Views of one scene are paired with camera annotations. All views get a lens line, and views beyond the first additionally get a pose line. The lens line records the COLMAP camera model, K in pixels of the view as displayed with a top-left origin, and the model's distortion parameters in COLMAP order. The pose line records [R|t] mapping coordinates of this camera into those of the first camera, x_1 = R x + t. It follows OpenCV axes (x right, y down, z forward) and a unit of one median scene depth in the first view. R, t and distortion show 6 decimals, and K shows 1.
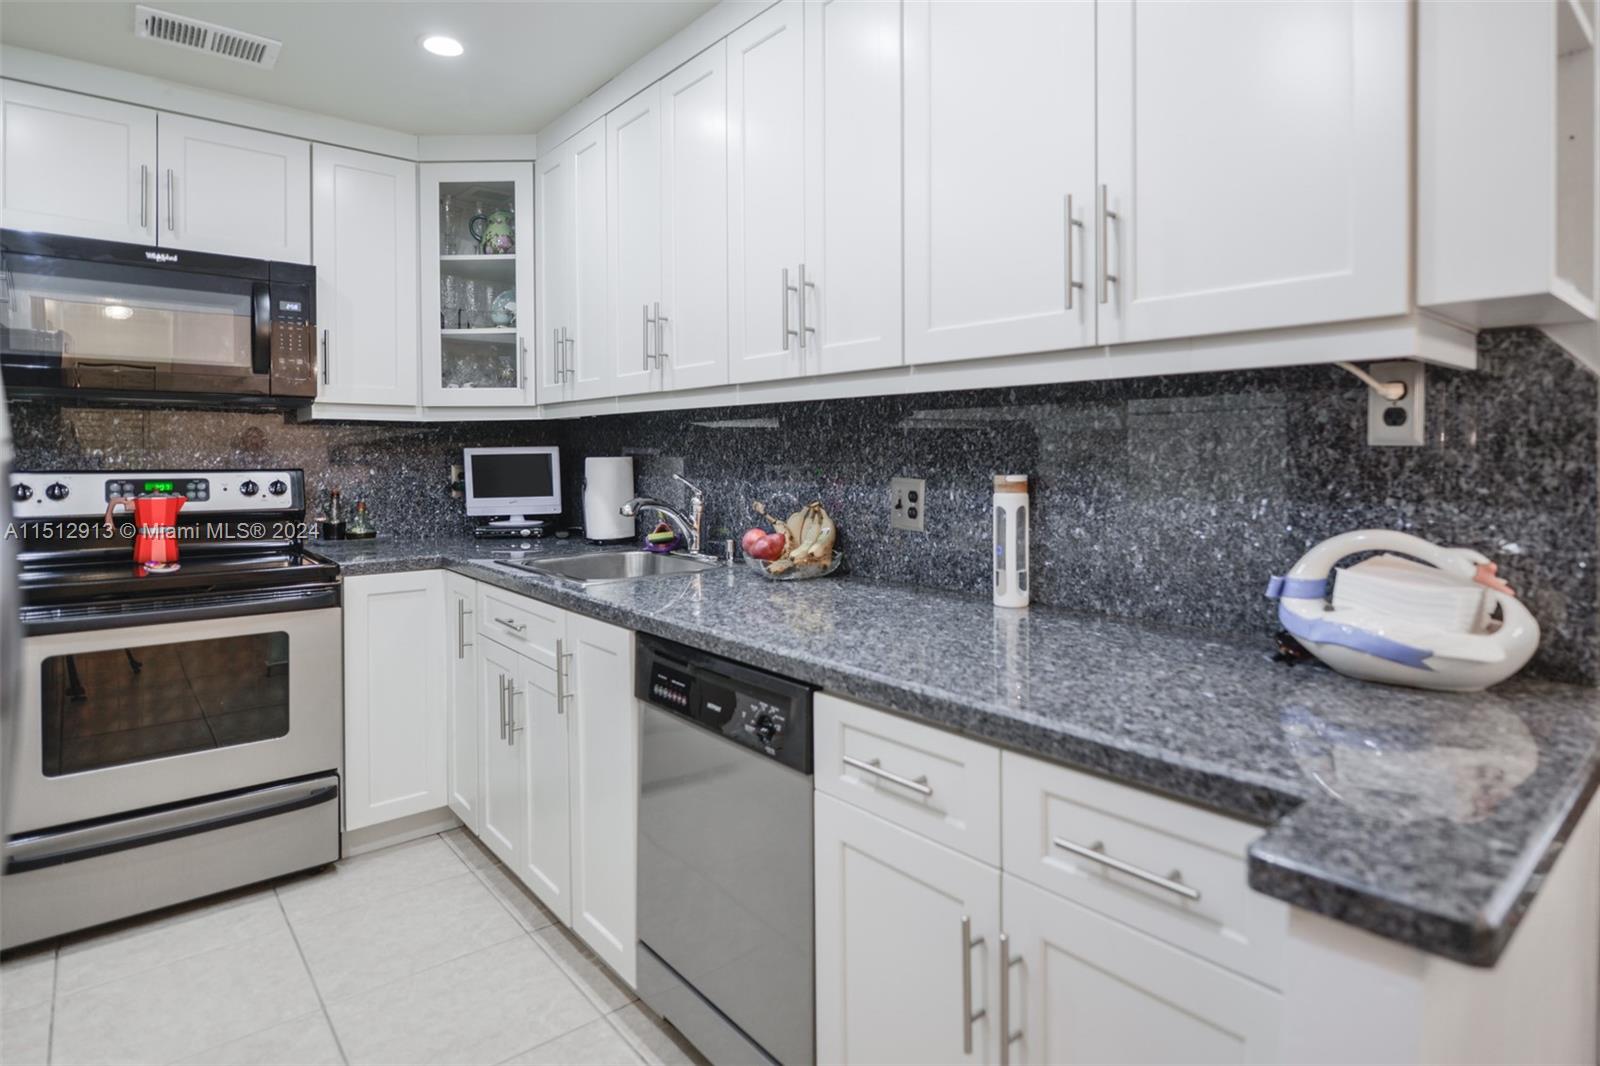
lens RADIAL K [[860.1, 0, 903.2], [0, 860.1, 460.9], [0, 0, 1]] dist [-0.008143, -0.005435]
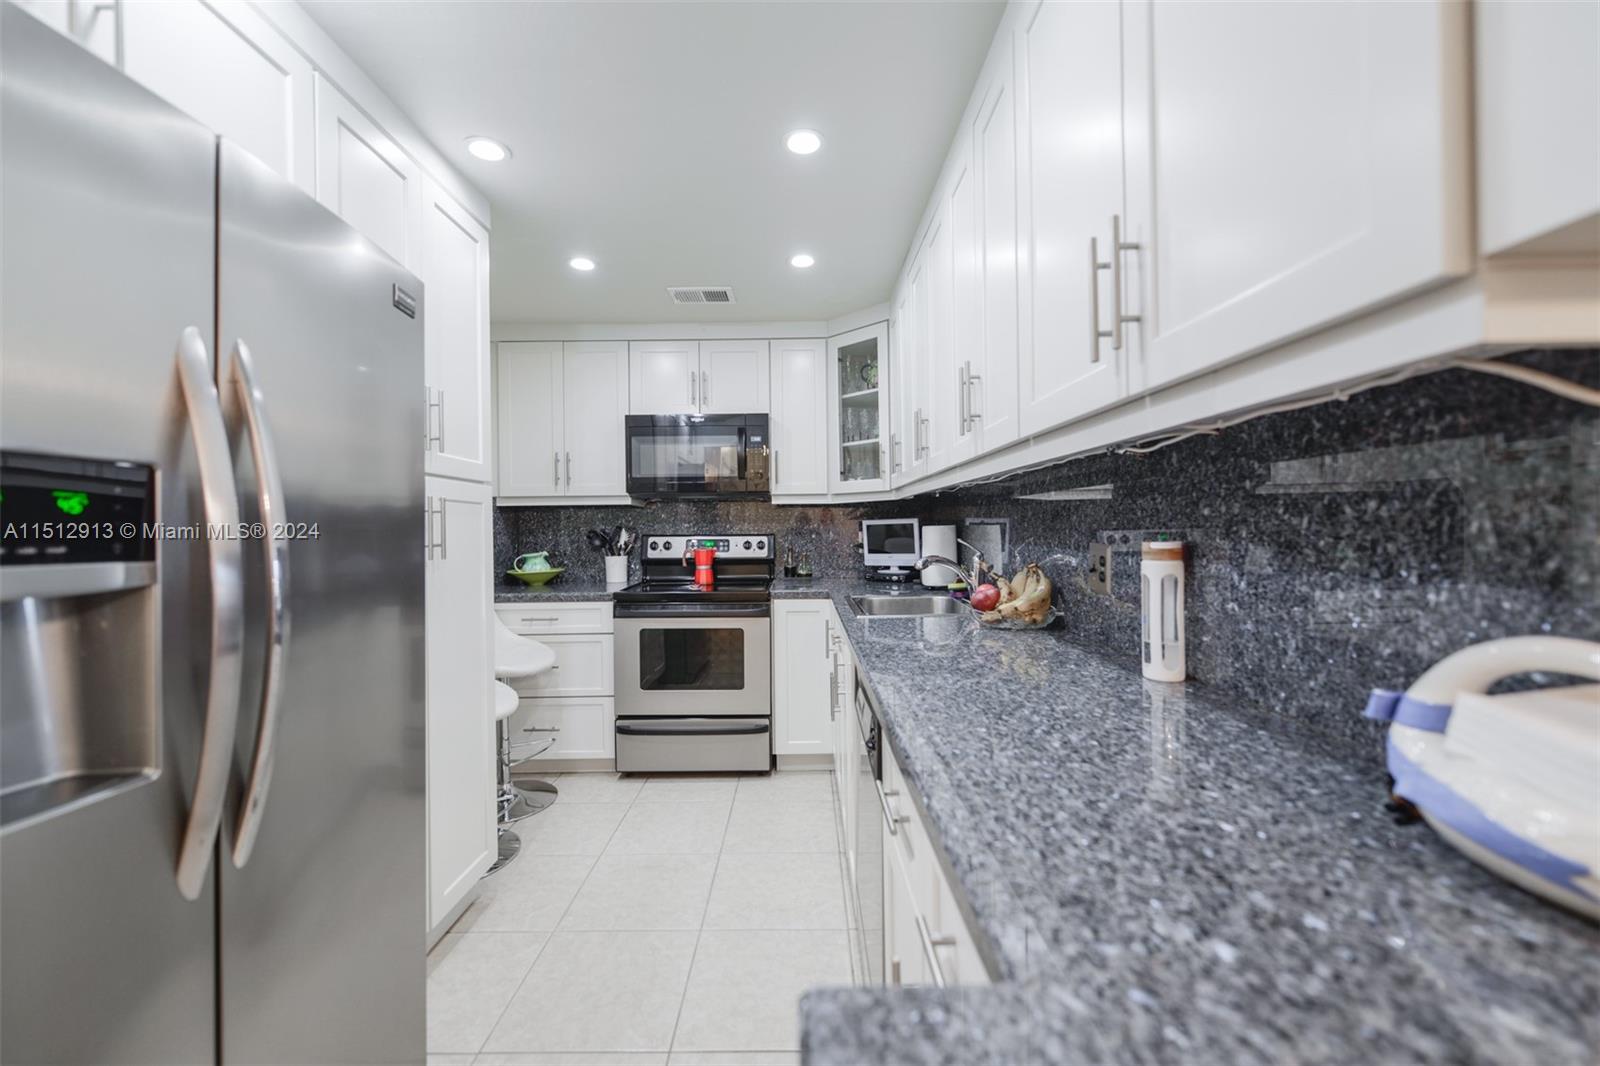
lens RADIAL K [[633.7, 0, 795.7], [0, 633.7, 530.5], [0, 0, 1]] dist [-0.002065, -0.001865]
pose [[0.719086, -0.002967, -0.694915, 0.236600], [0.005908, 0.999981, 0.001843, 0.000364], [0.694896, -0.005431, 0.719089, 0.157721]]
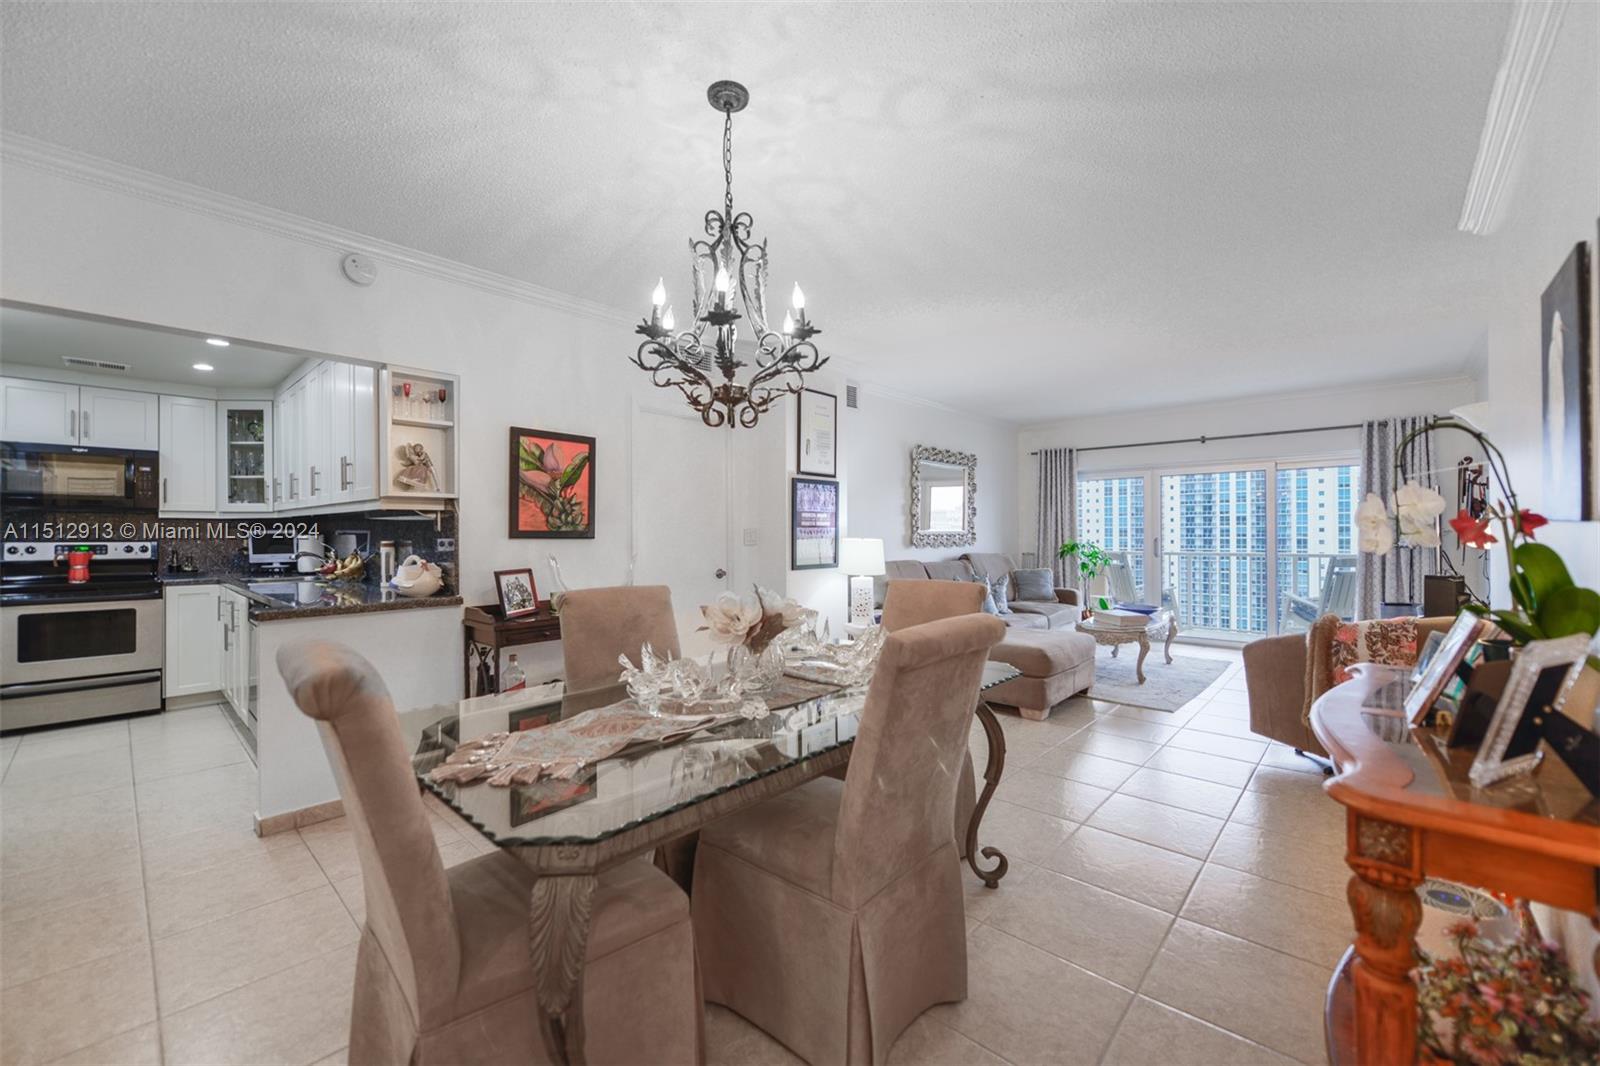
lens RADIAL K [[633.7, 0, 798.2], [0, 633.7, 527.9], [0, 0, 1]] dist [-0.002065, -0.001865]
pose [[0.997589, -0.001738, 0.069377, 0.978988], [0.002671, 0.999907, -0.013352, 0.003888], [-0.069347, 0.013506, 0.997501, -0.863207]]
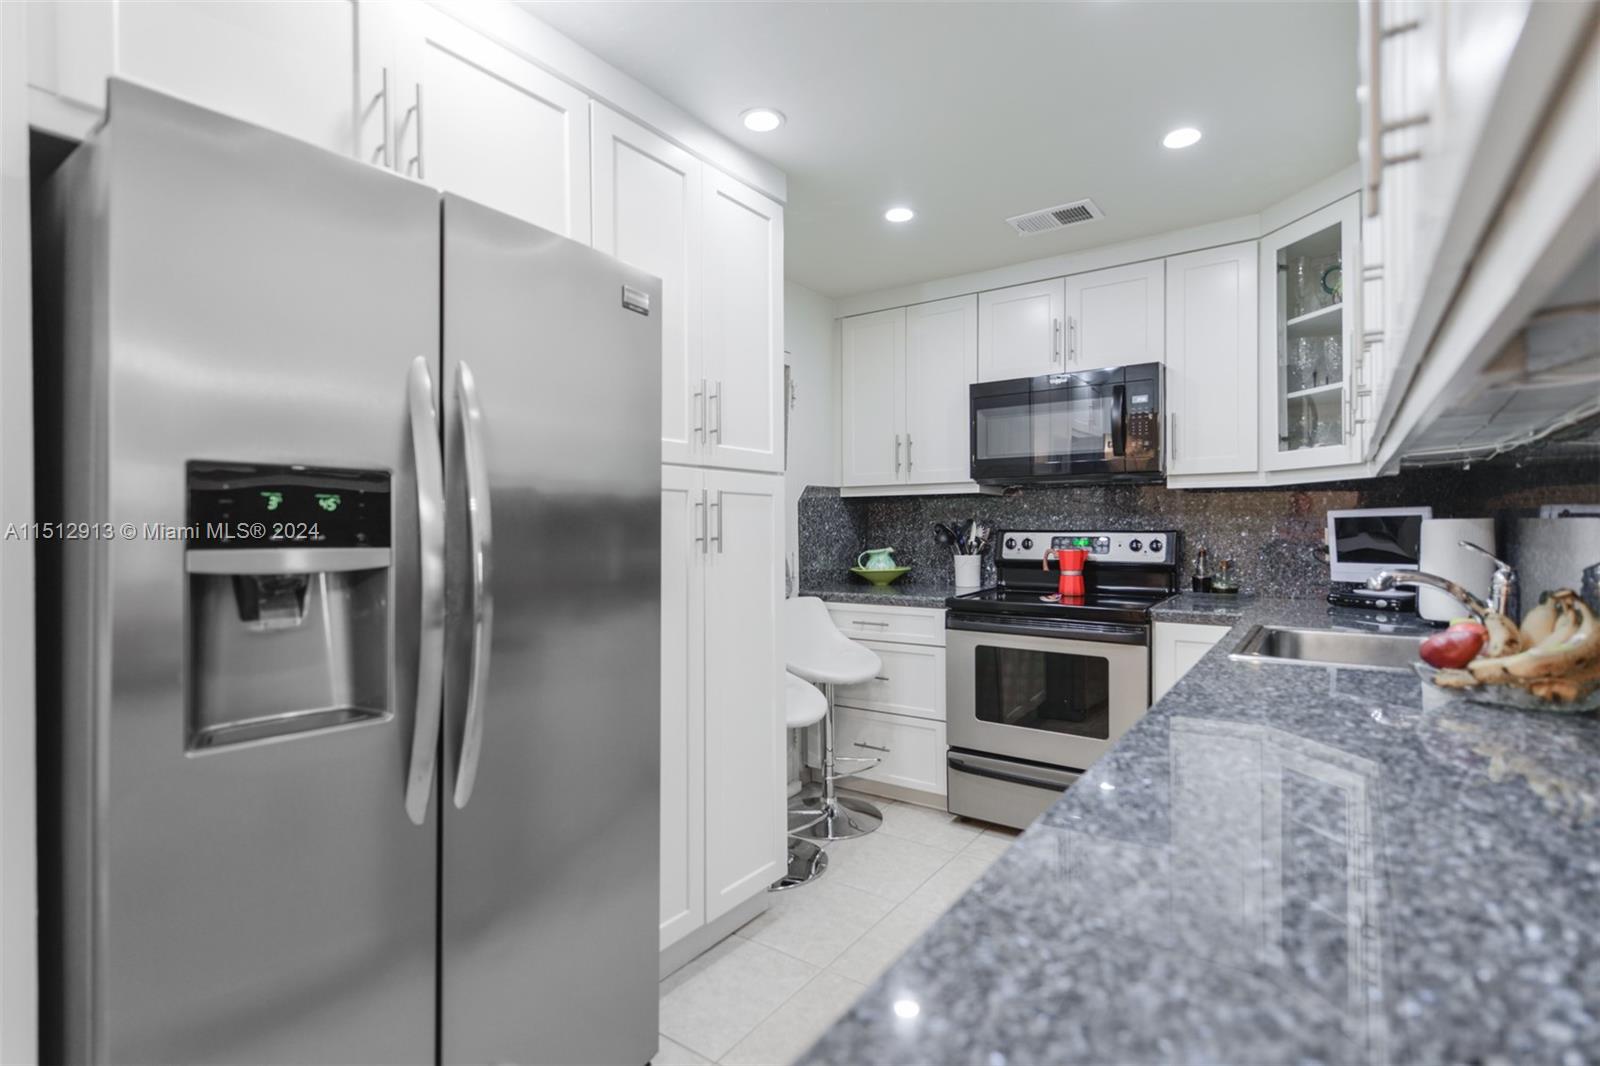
lens RADIAL K [[769.0, 0, 791.6], [0, 769.0, 530.3], [0, 0, 1]] dist [0.003717, 0.000055]
pose [[0.185287, 0.008096, -0.982651, 0.311596], [0.000661, 0.999965, 0.008364, -0.000436], [0.982684, -0.002199, 0.185275, 0.322276]]
